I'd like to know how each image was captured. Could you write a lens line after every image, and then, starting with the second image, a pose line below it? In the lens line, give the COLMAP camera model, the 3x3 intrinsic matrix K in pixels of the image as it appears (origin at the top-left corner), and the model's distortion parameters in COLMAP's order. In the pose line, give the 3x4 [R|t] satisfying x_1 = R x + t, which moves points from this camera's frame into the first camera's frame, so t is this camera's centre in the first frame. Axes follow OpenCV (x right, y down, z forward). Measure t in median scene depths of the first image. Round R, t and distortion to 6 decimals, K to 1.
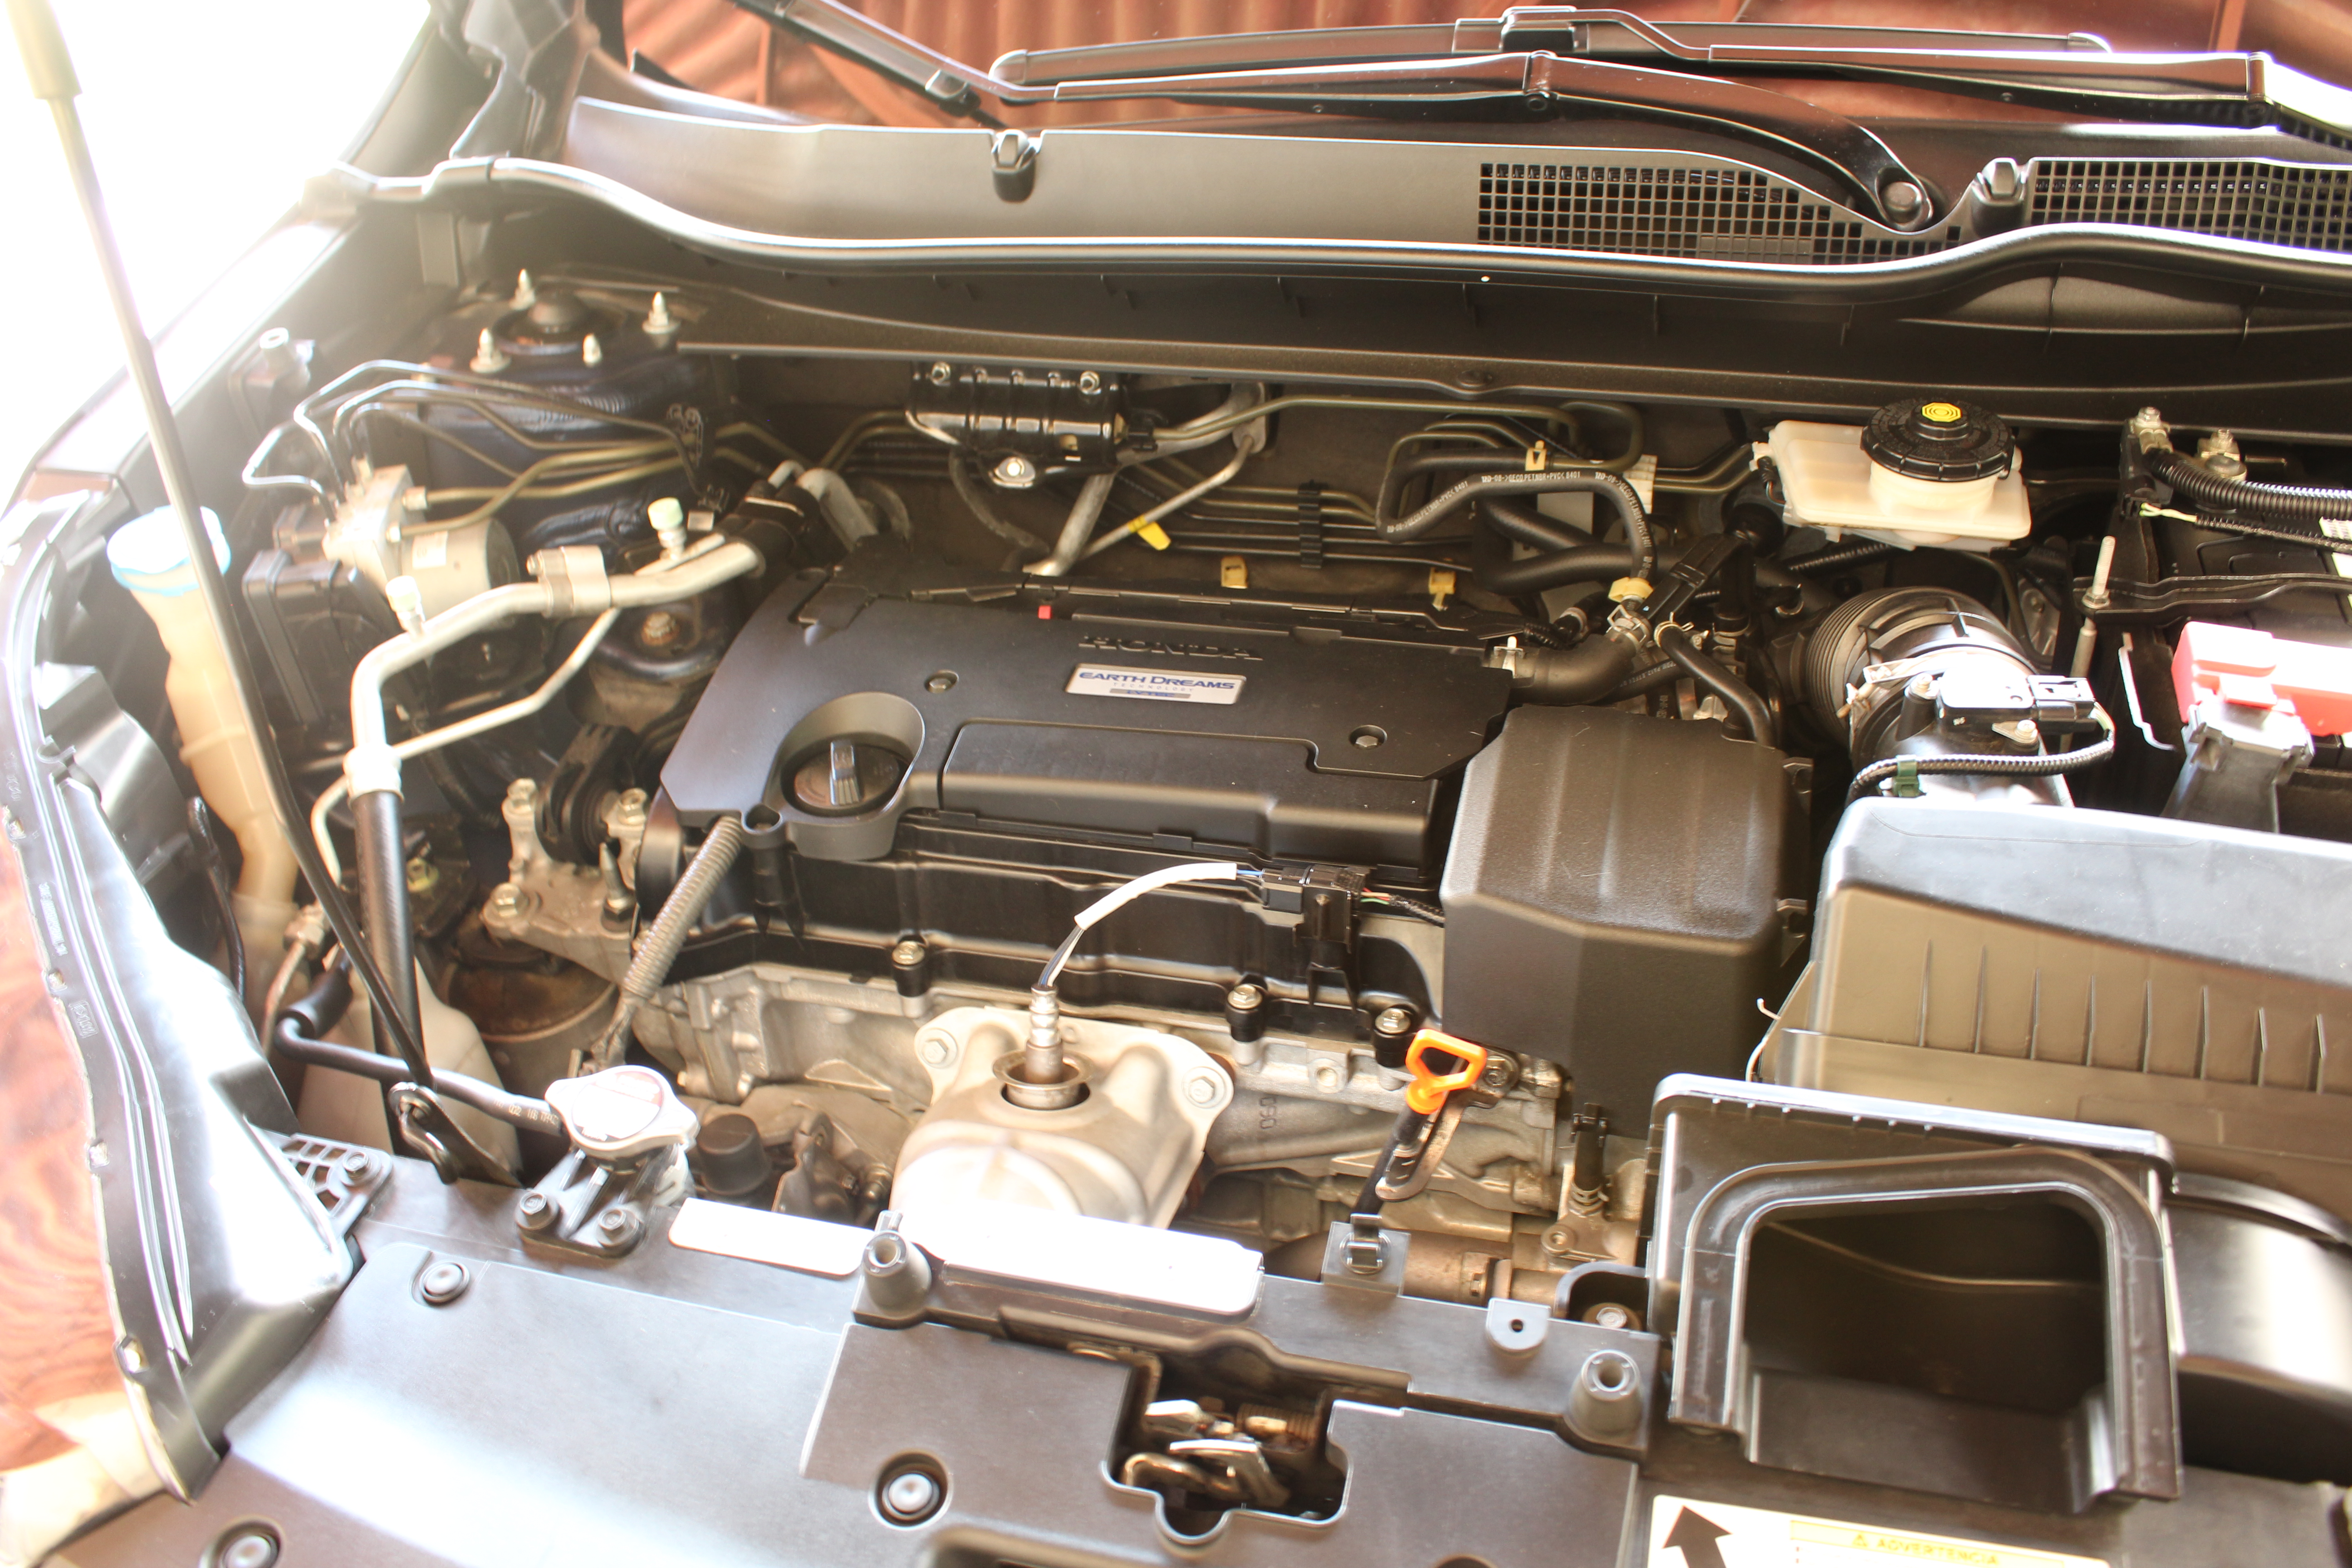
lens RADIAL K [[1778.8, 0, 1188.5], [0, 1778.8, 777.7], [0, 0, 1]] dist [-0.185418, 0.125571]
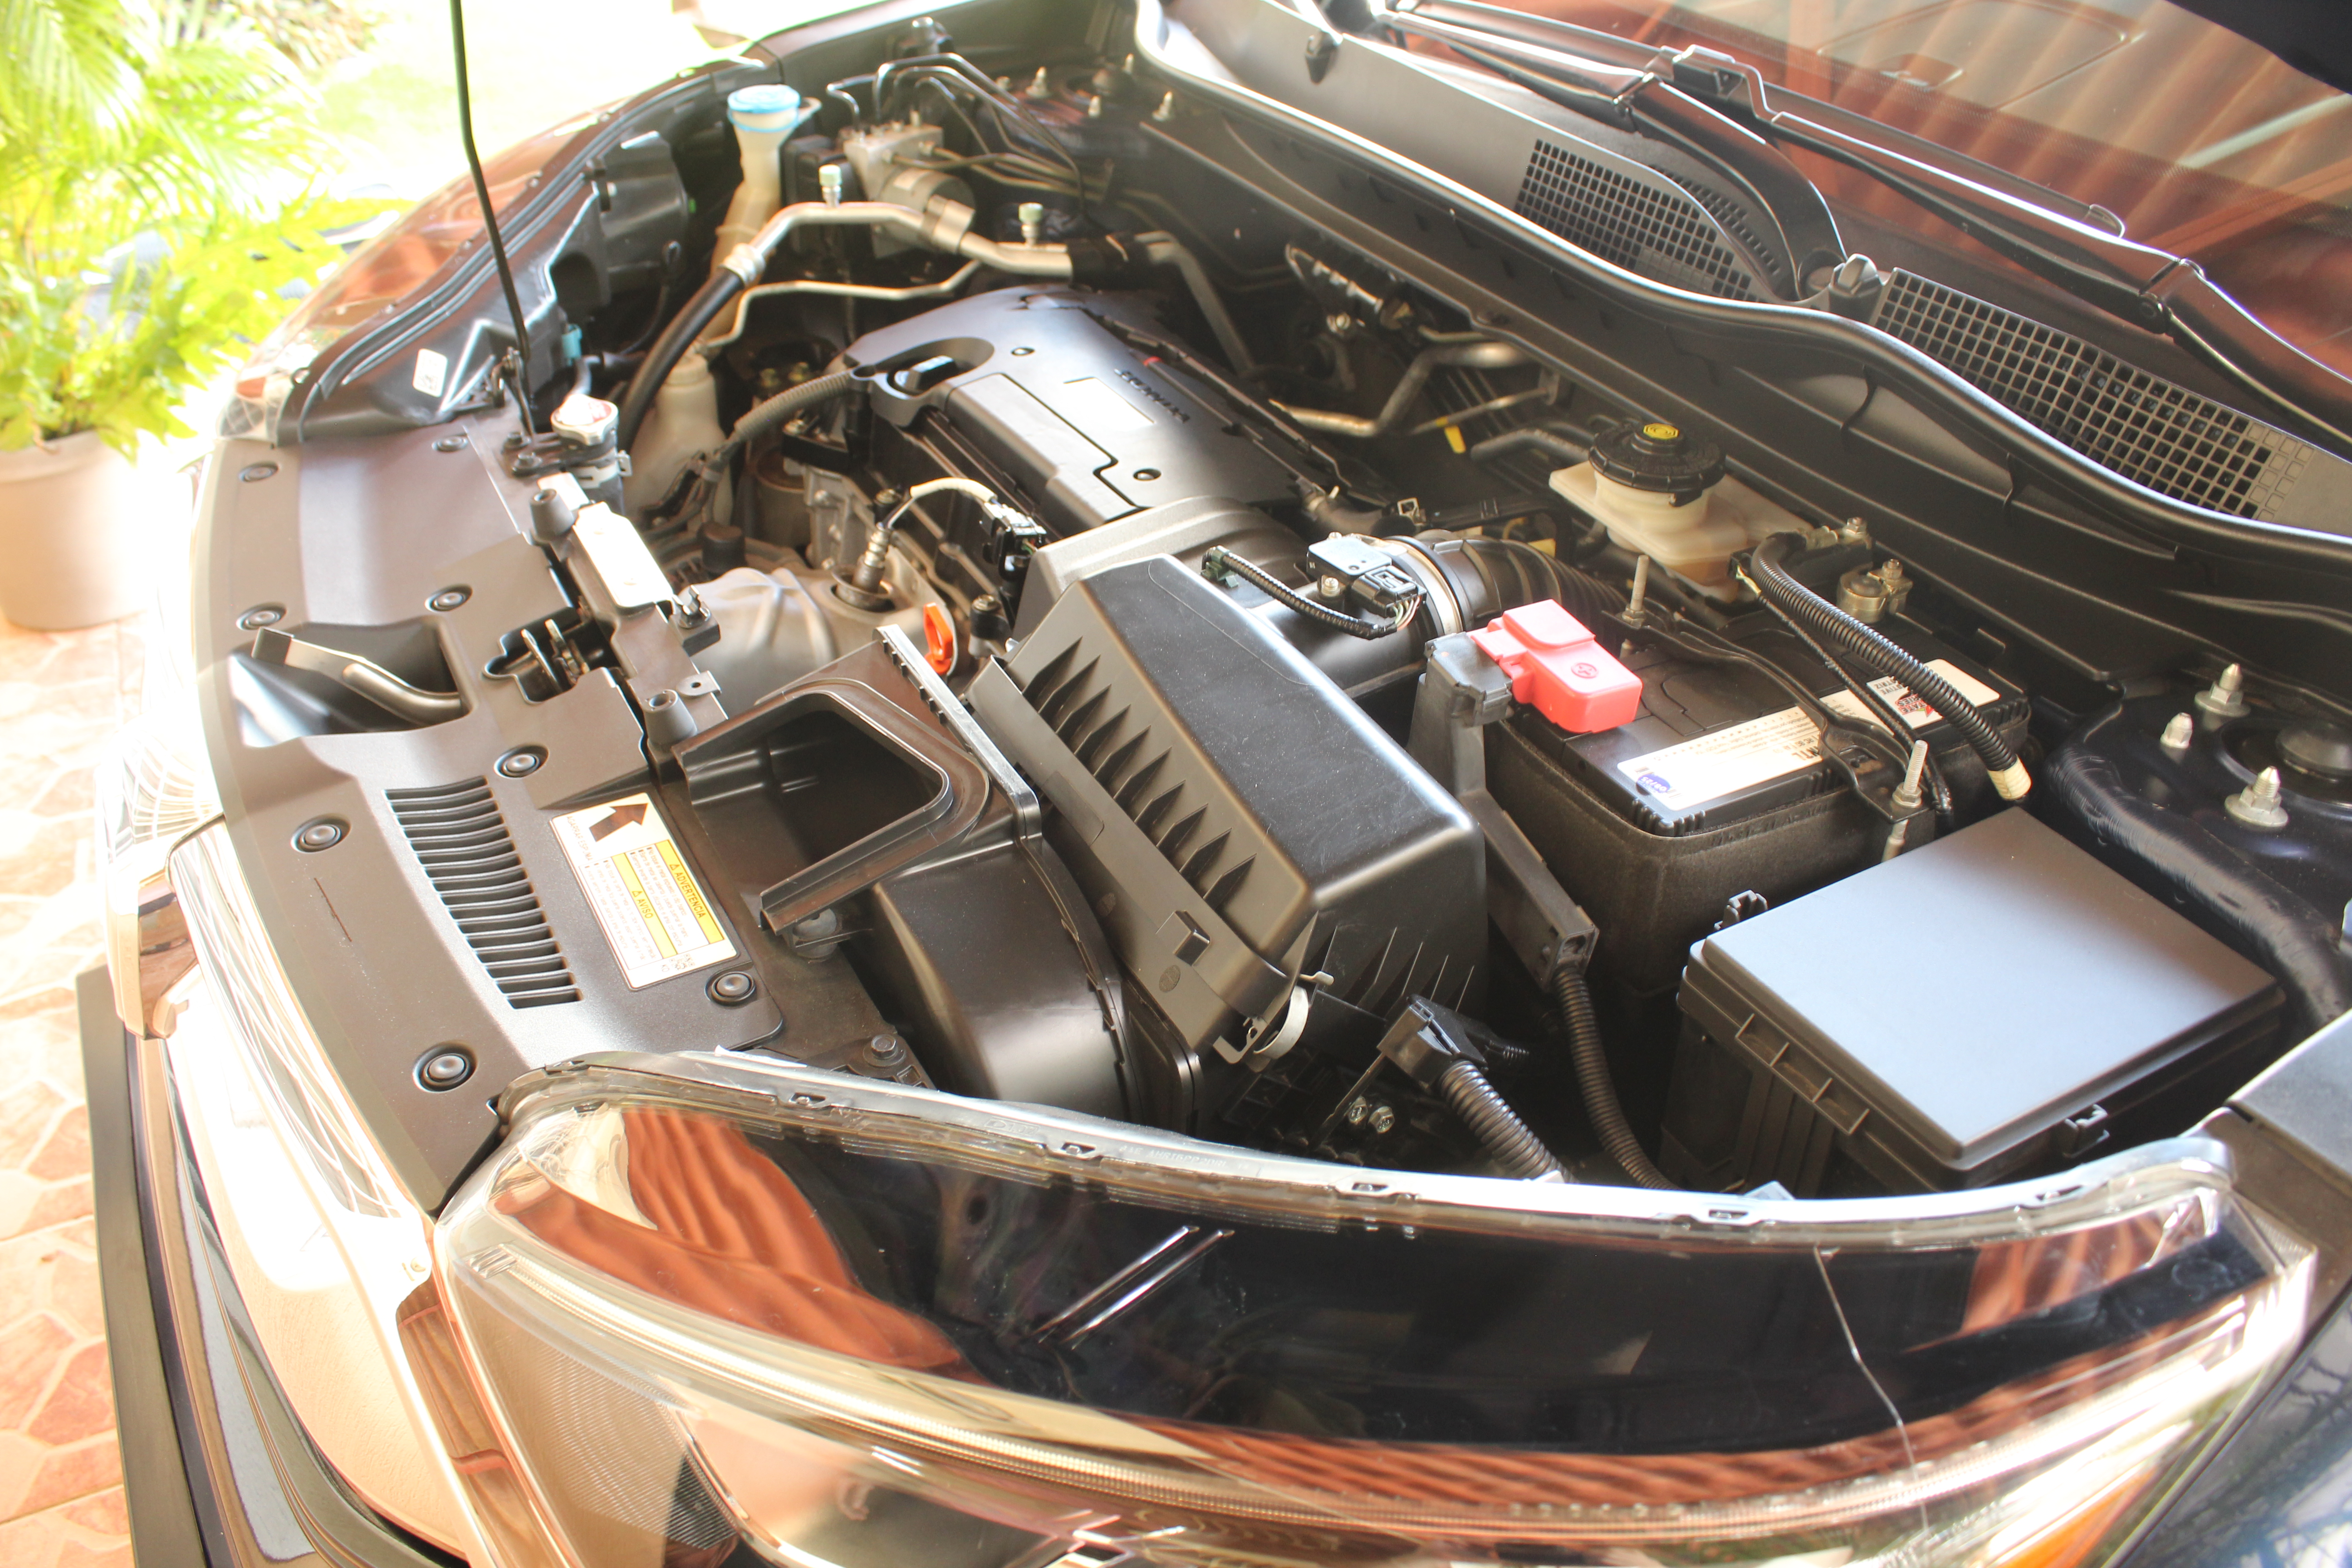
lens RADIAL K [[1778.8, 0, 1188.5], [0, 1778.8, 777.7], [0, 0, 1]] dist [-0.185418, 0.125571]
pose [[0.708290, 0.496551, -0.501759, 0.821911], [-0.501040, 0.854322, 0.138179, -0.027905], [0.497277, 0.153531, 0.853899, -0.052795]]
